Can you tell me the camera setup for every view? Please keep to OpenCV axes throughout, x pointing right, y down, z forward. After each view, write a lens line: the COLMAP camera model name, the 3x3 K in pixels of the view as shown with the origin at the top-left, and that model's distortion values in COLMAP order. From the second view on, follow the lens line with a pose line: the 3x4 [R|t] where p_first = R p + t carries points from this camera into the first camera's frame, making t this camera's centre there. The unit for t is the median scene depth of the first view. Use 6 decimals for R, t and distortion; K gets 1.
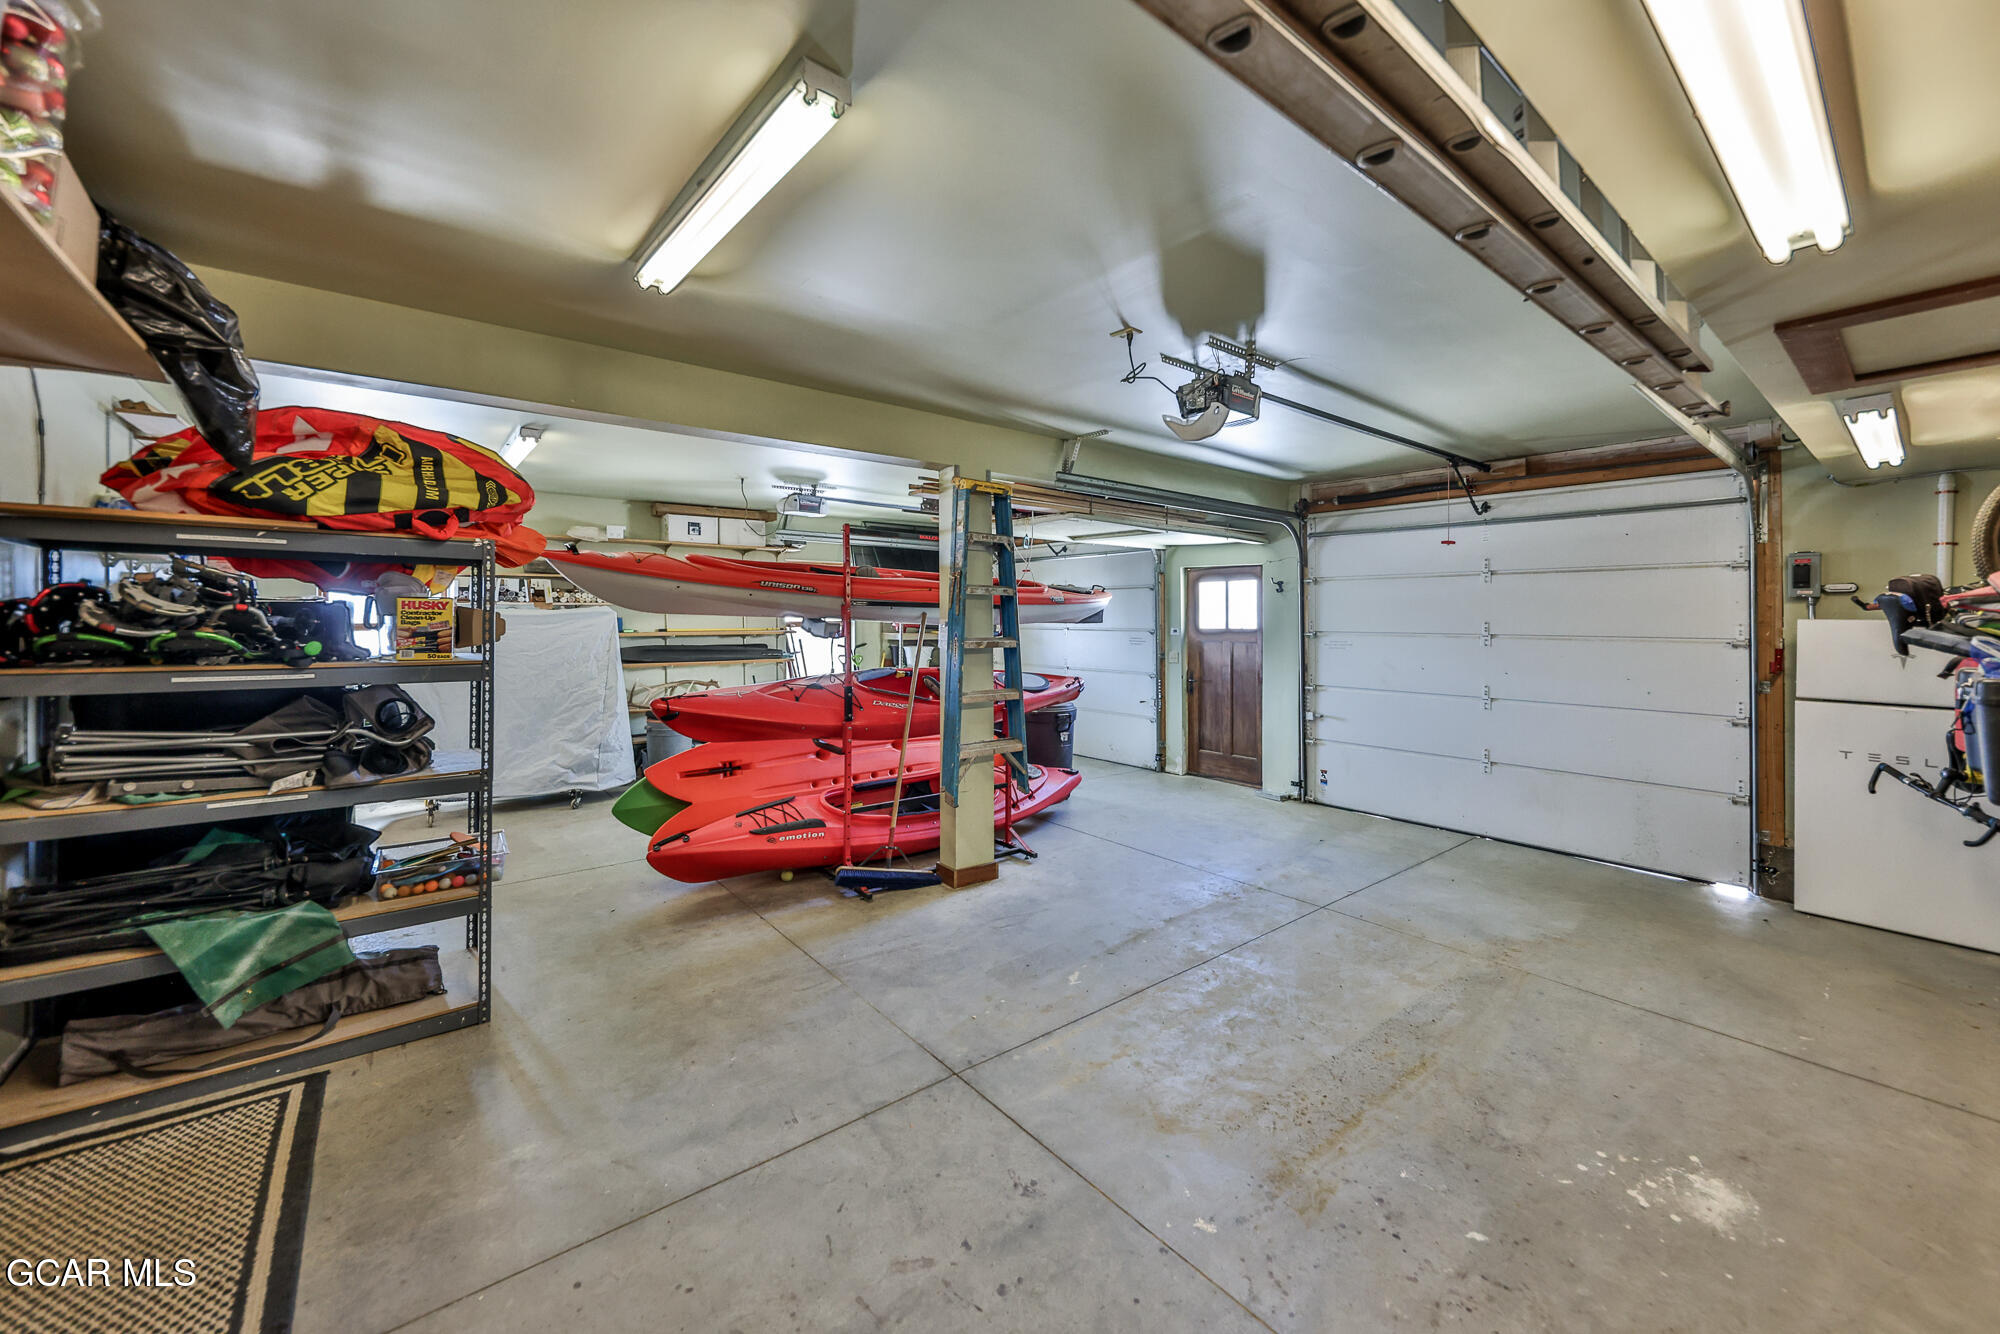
lens RADIAL K [[753.8, 0, 1006.8], [0, 753.8, 617.6], [0, 0, 1]] dist [0.002266, 0.000144]
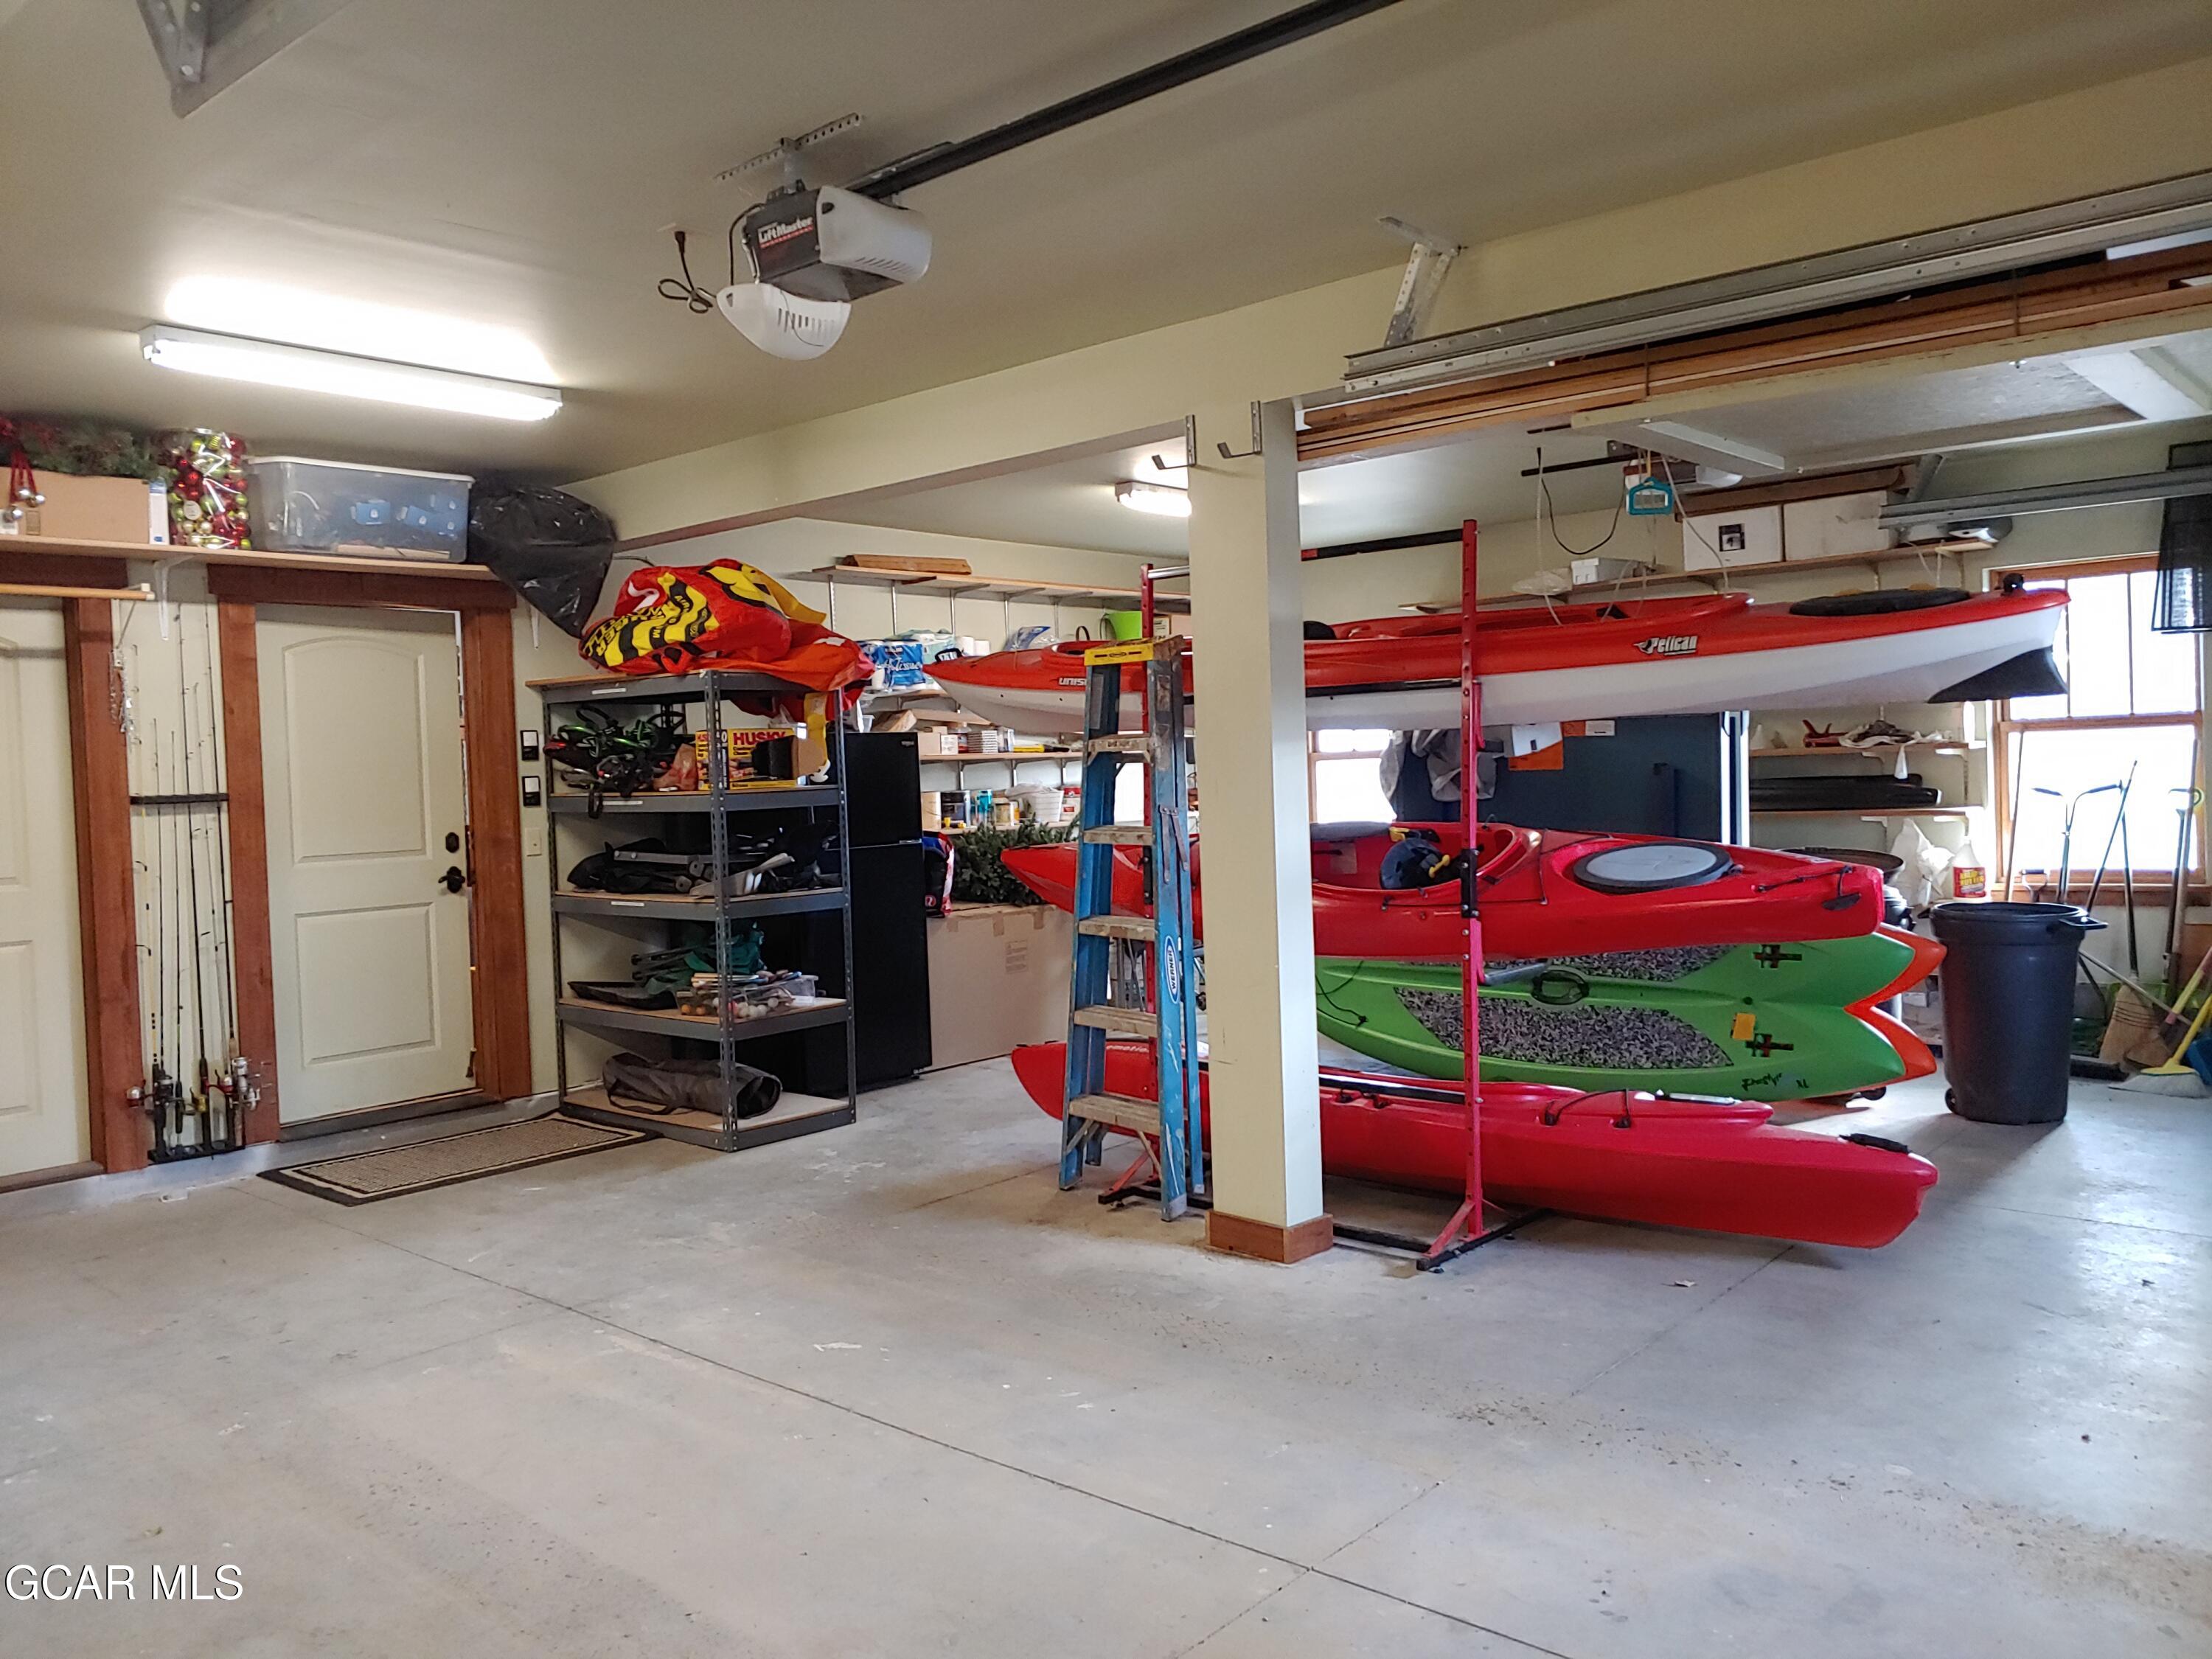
lens RADIAL K [[1684.0, 0, 1106.0], [0, 1684.0, 829.5], [0, 0, 1]] dist [0.001460, 0.001131]
pose [[0.158033, 0.020241, -0.987226, 1.685562], [0.034936, 0.999049, 0.026076, 0.073621], [0.986816, -0.038611, 0.157176, 1.246467]]
